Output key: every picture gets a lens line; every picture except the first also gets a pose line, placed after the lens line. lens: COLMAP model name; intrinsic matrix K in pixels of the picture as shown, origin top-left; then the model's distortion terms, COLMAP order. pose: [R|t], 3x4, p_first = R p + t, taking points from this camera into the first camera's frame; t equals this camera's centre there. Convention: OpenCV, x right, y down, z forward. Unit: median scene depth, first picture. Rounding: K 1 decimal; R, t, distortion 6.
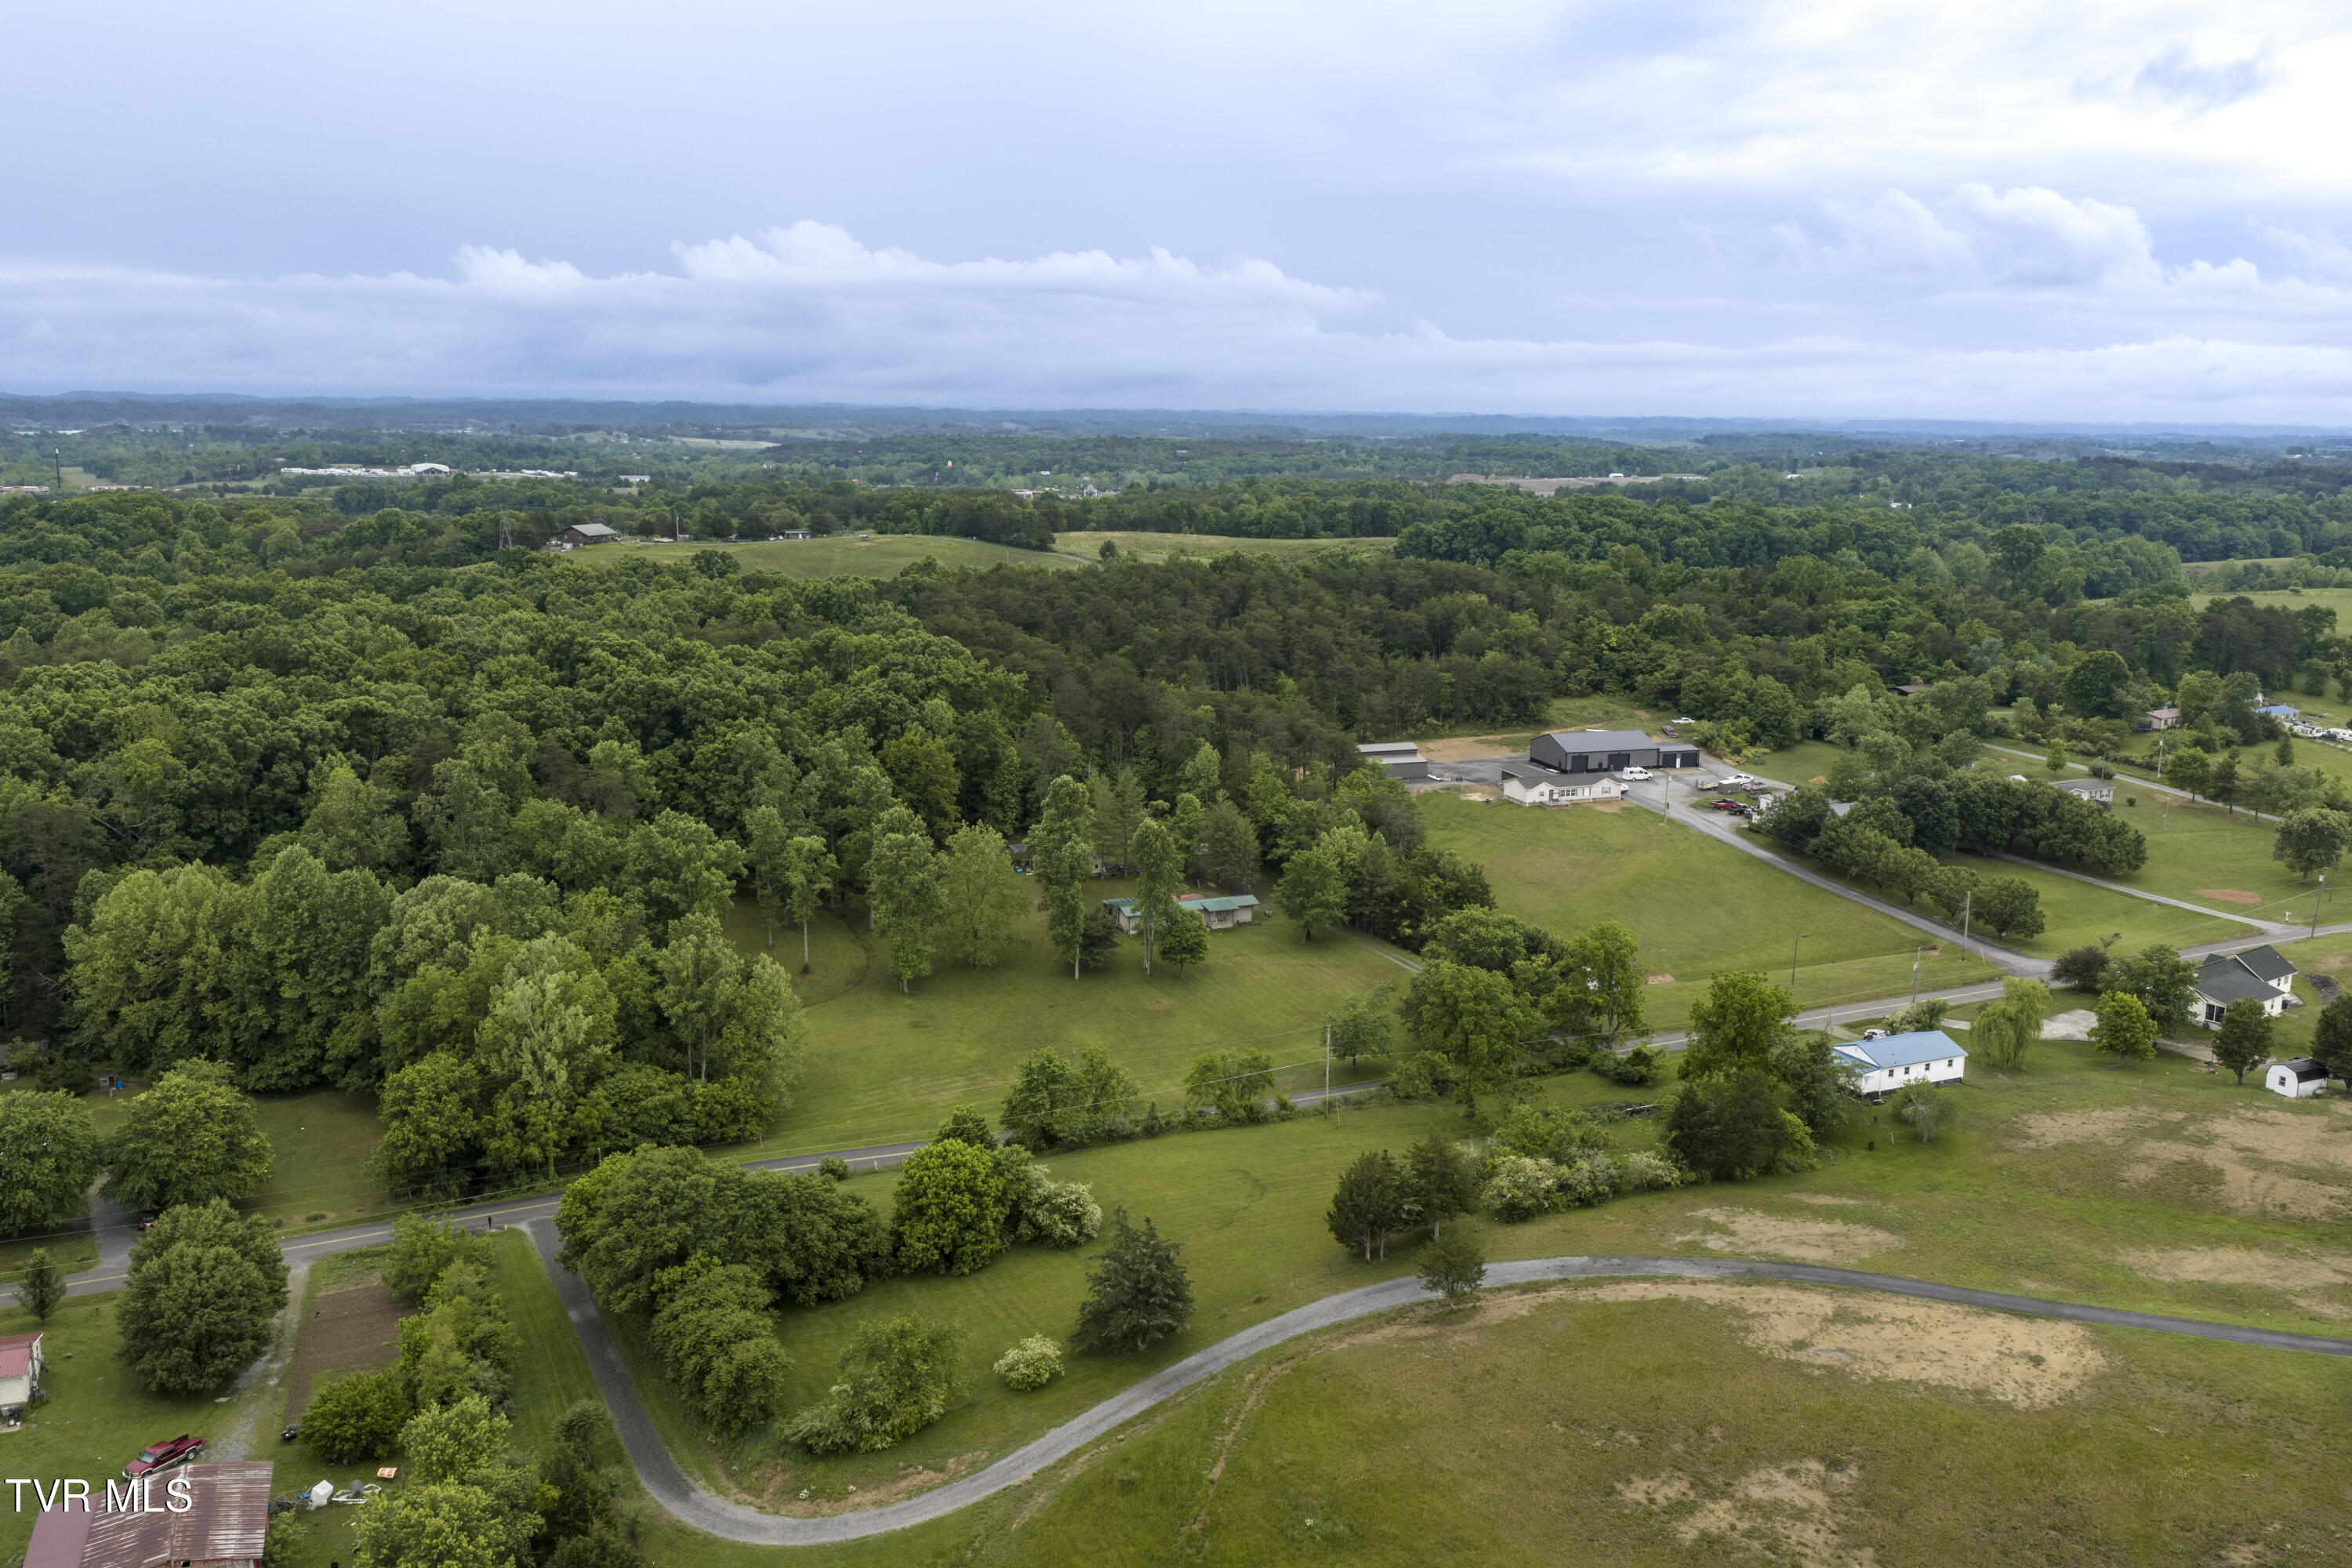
lens RADIAL K [[1941.4, 0, 1182.8], [0, 1941.4, 782.7], [0, 0, 1]] dist [0.015864, -0.017962]
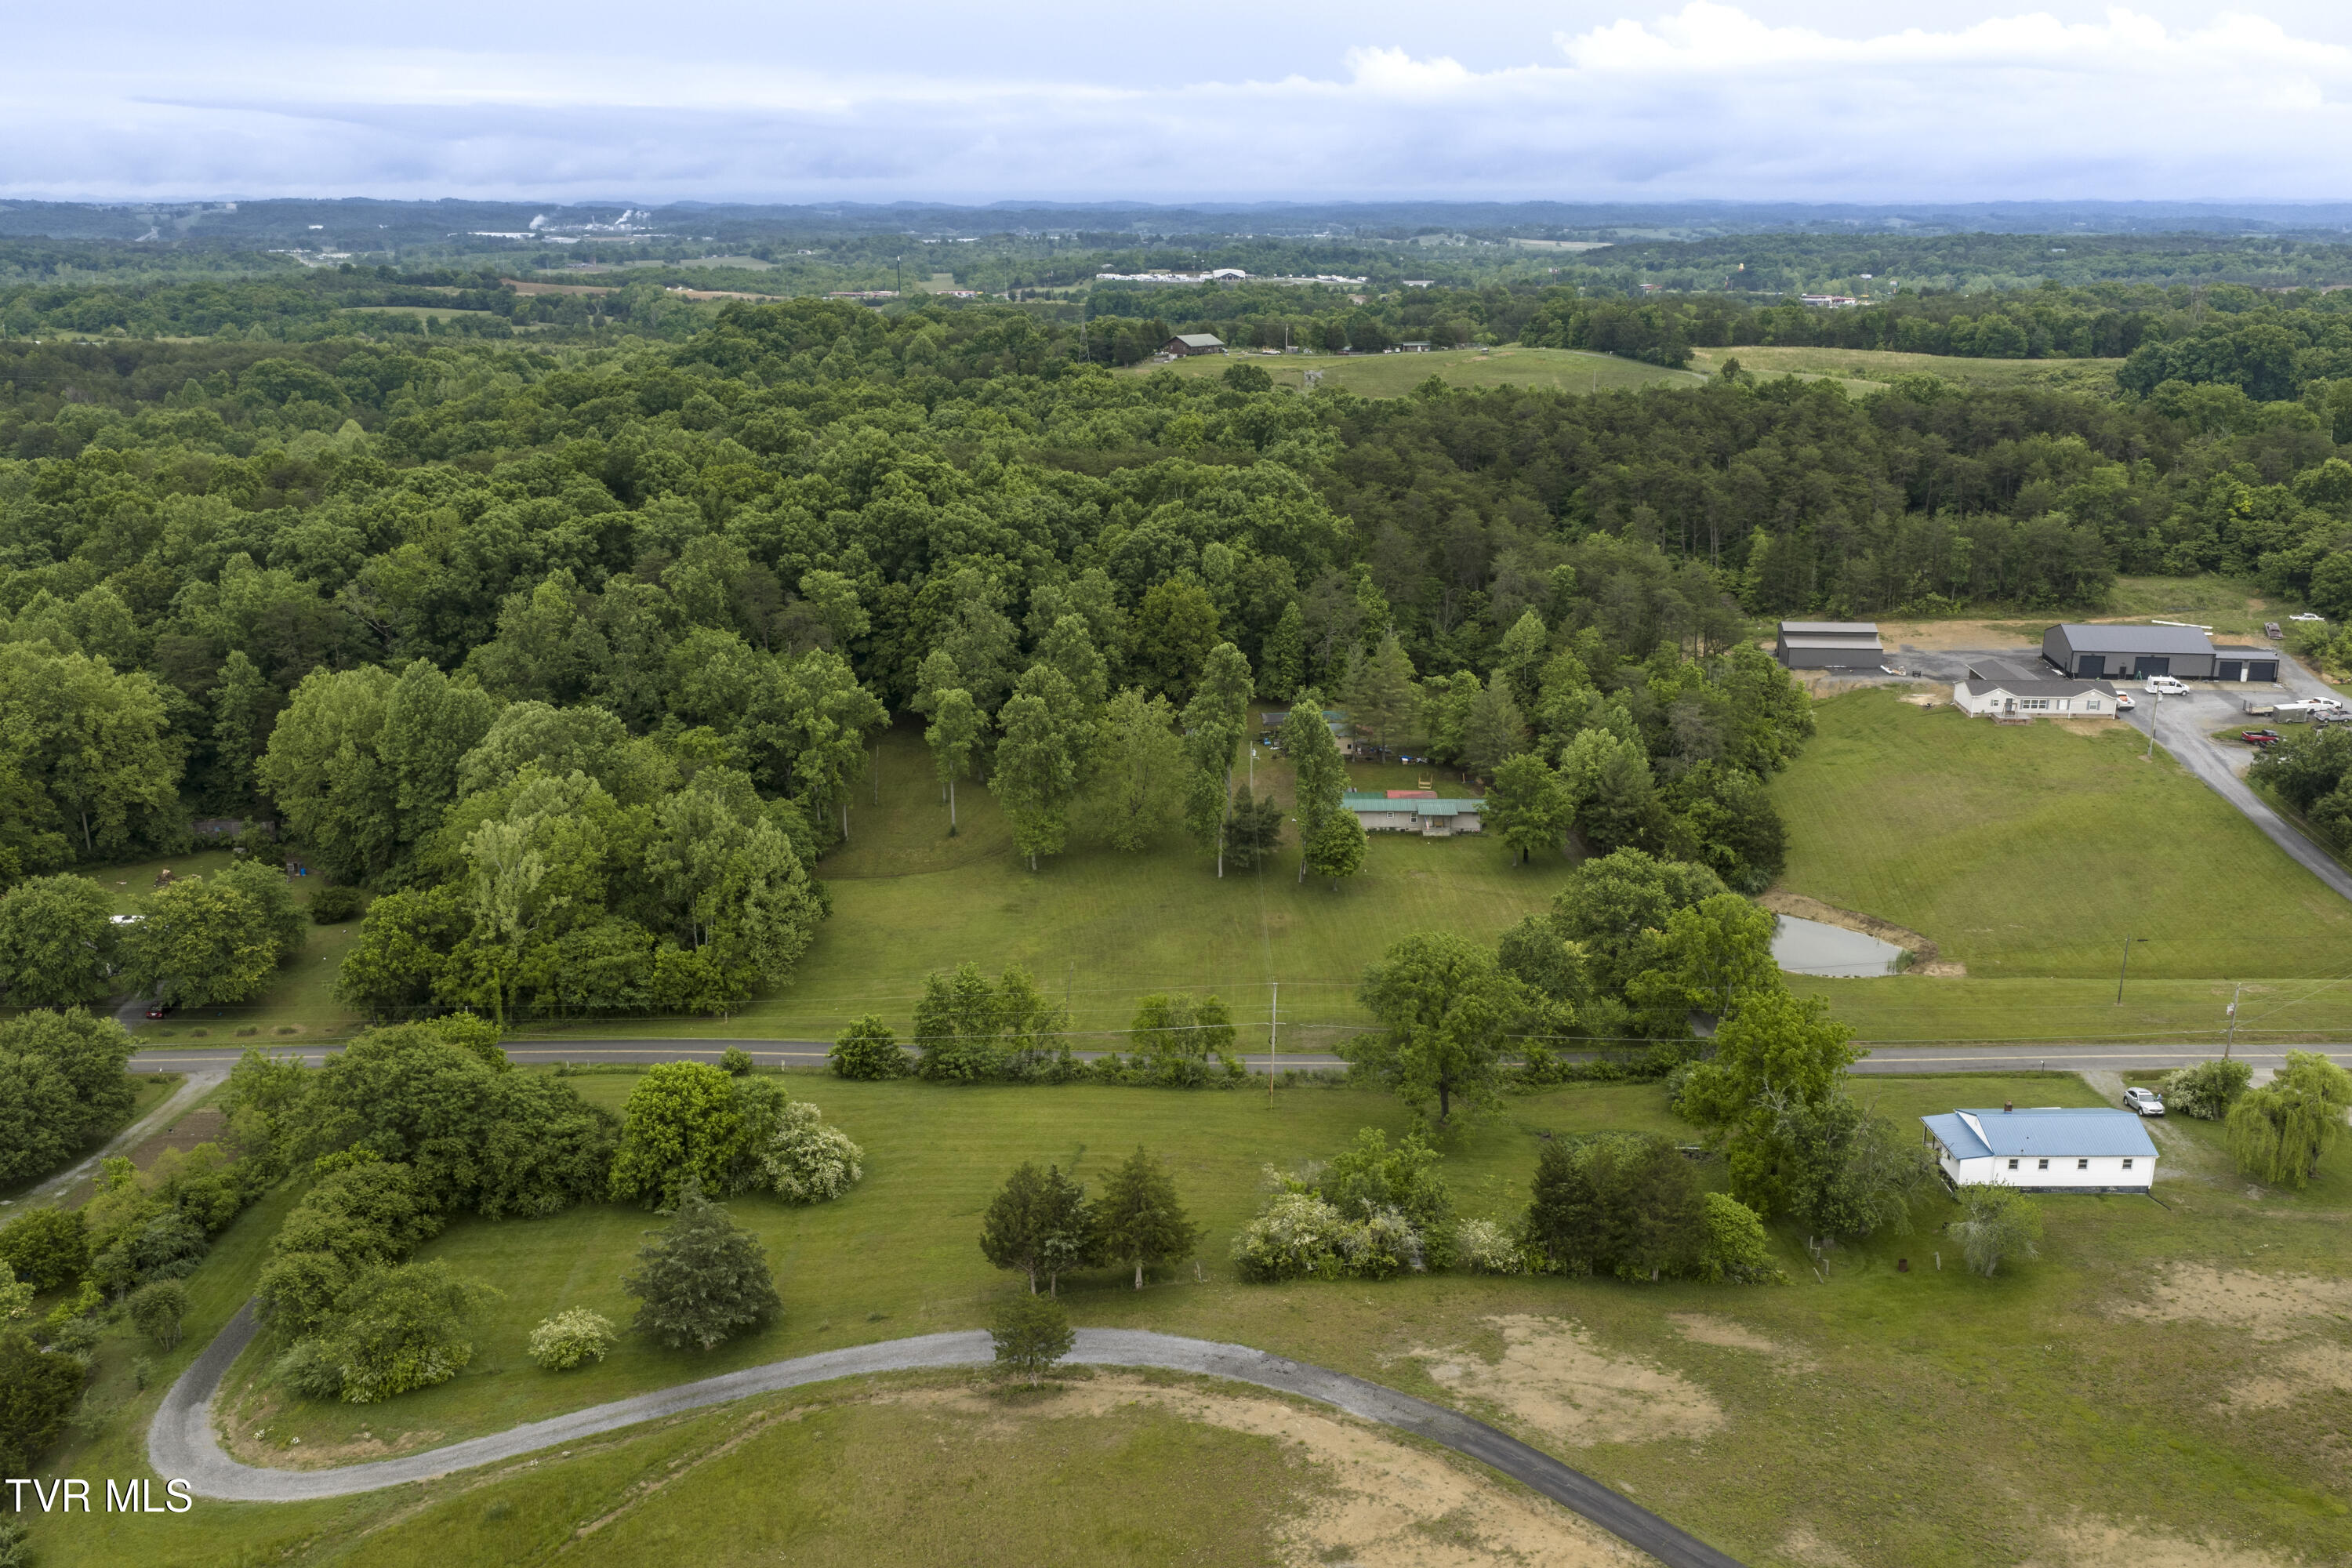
lens RADIAL K [[1997.9, 0, 1184.2], [0, 1997.9, 774.8], [0, 0, 1]] dist [0.010914, -0.008624]
pose [[0.909487, 0.099525, -0.403644, 0.282801], [-0.064396, 0.992929, 0.099725, -0.032338], [0.410715, -0.064706, 0.909465, 0.178032]]
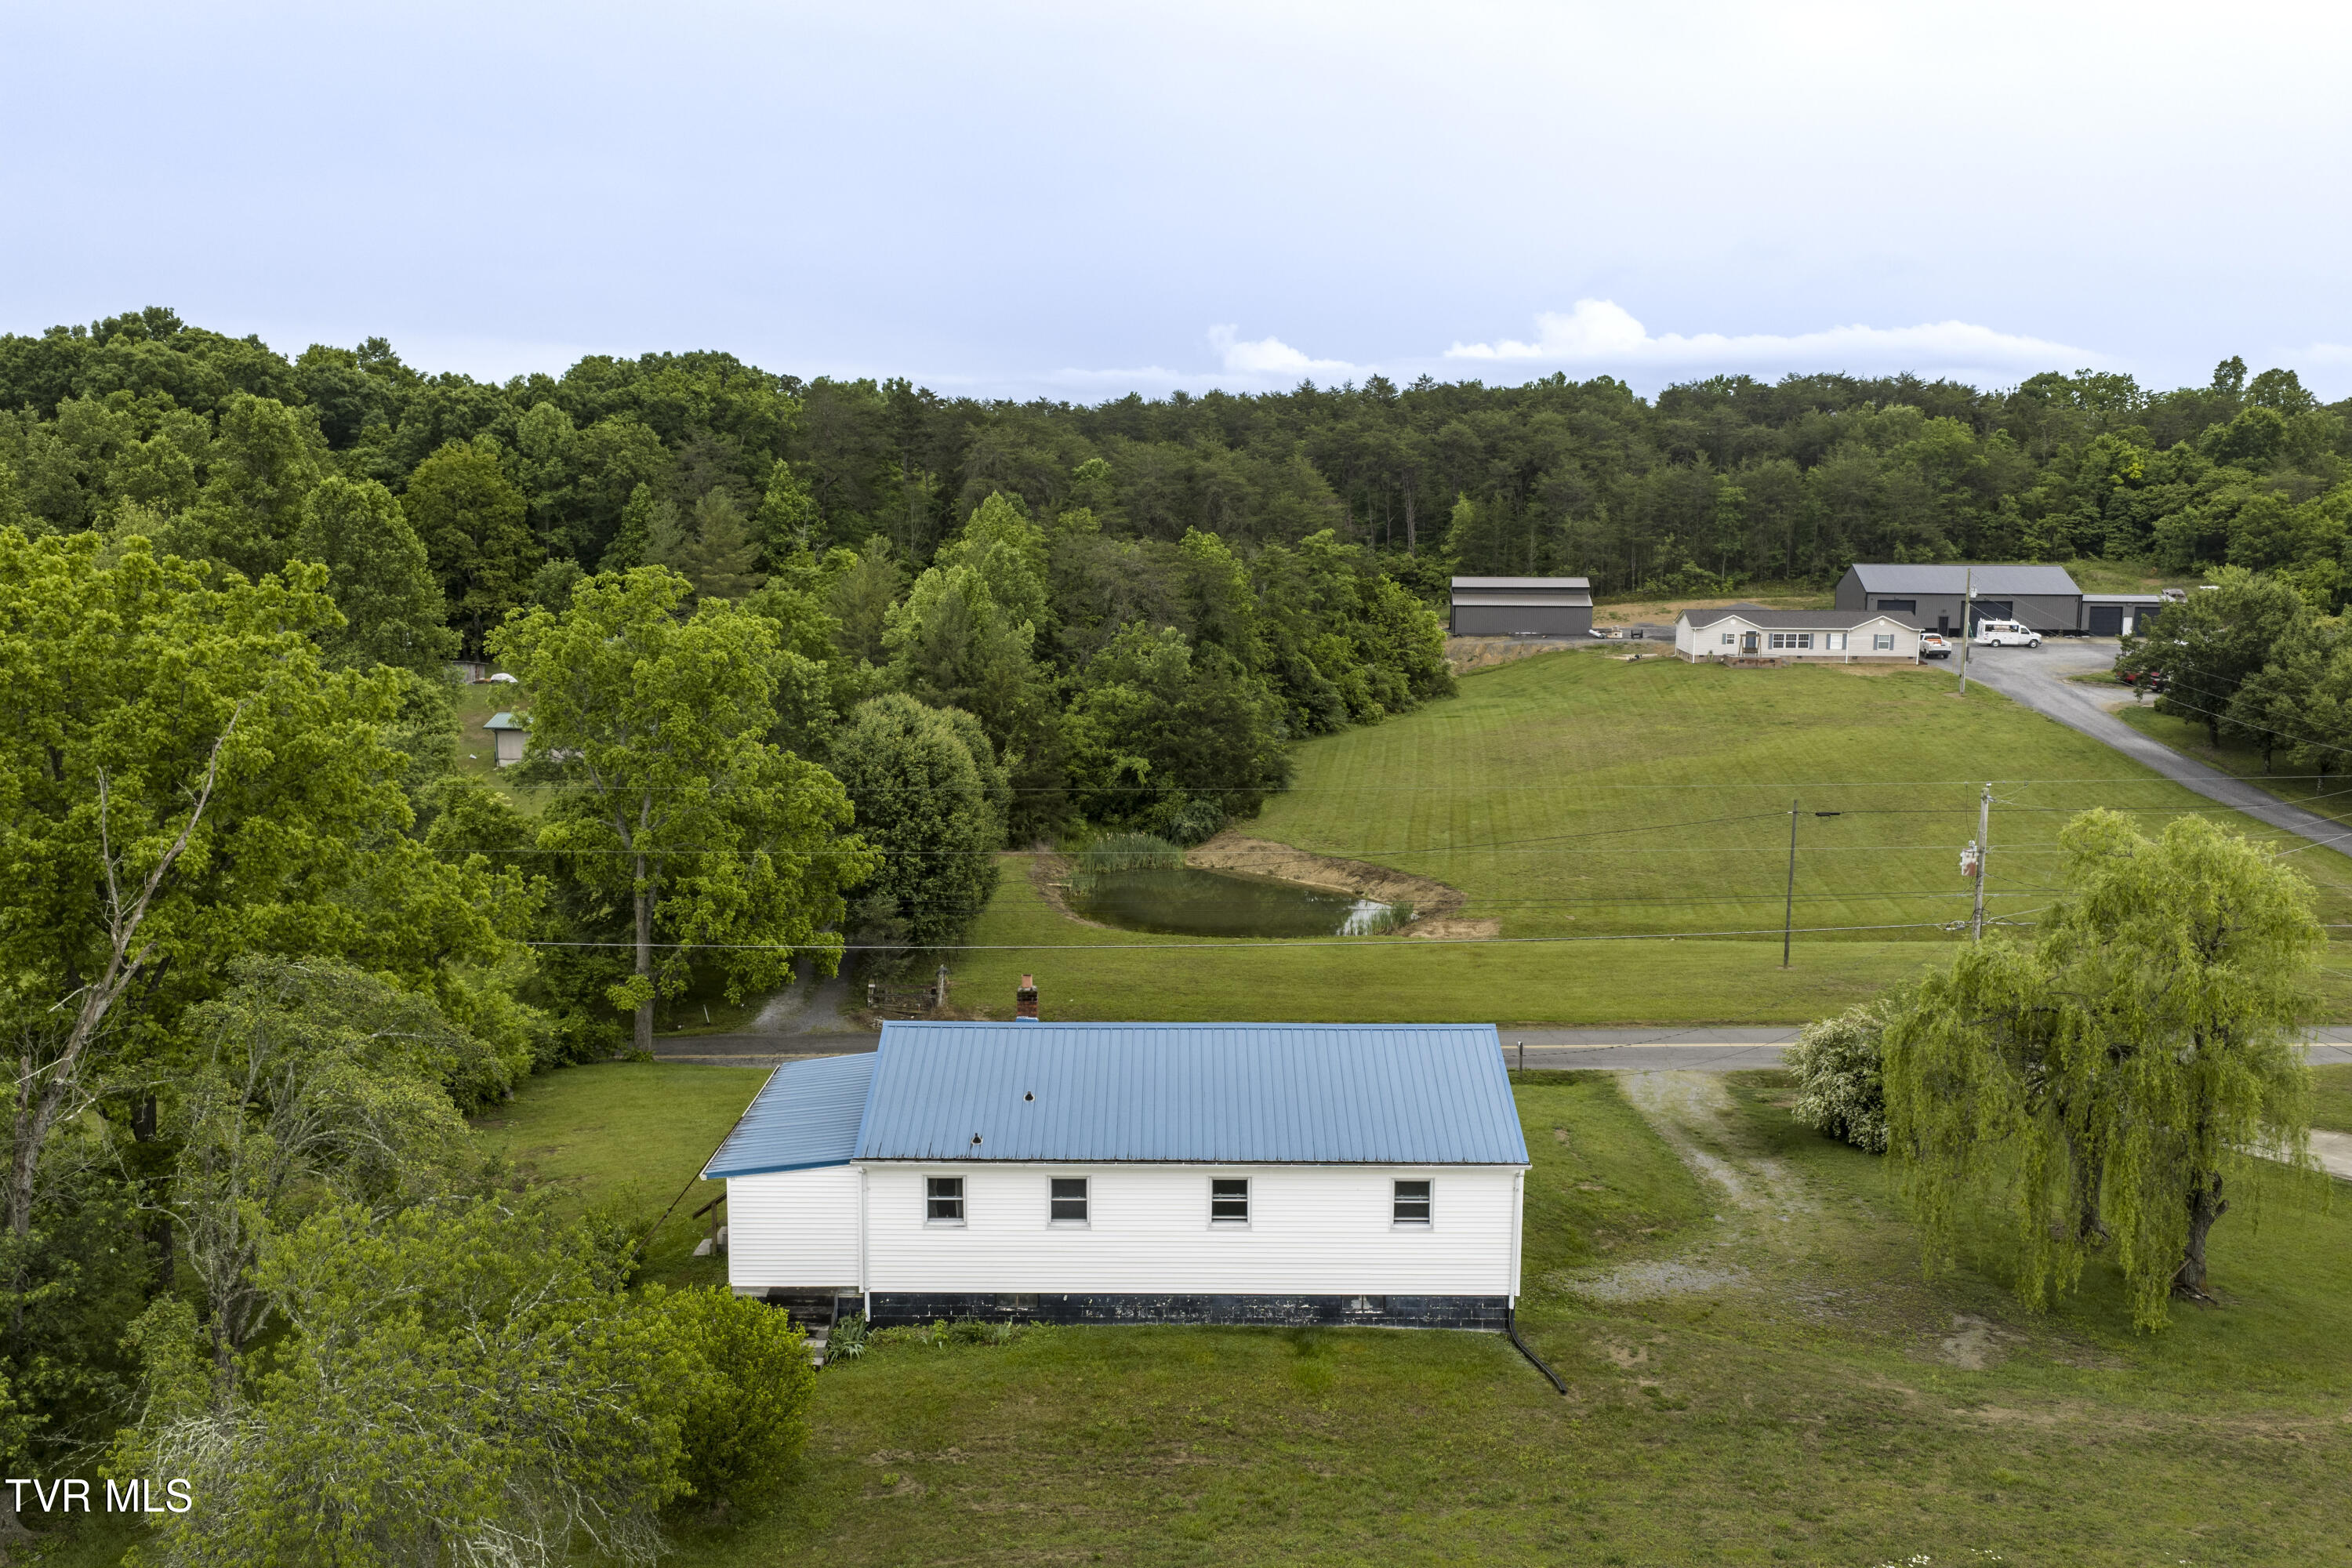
lens RADIAL K [[1941.4, 0, 1182.8], [0, 1941.4, 782.7], [0, 0, 1]] dist [0.015864, -0.017962]
pose [[0.909637, 0.053468, -0.411949, 0.345392], [-0.073636, 0.996731, -0.033229, 0.089590], [0.408826, 0.060561, 0.910601, 0.651543]]
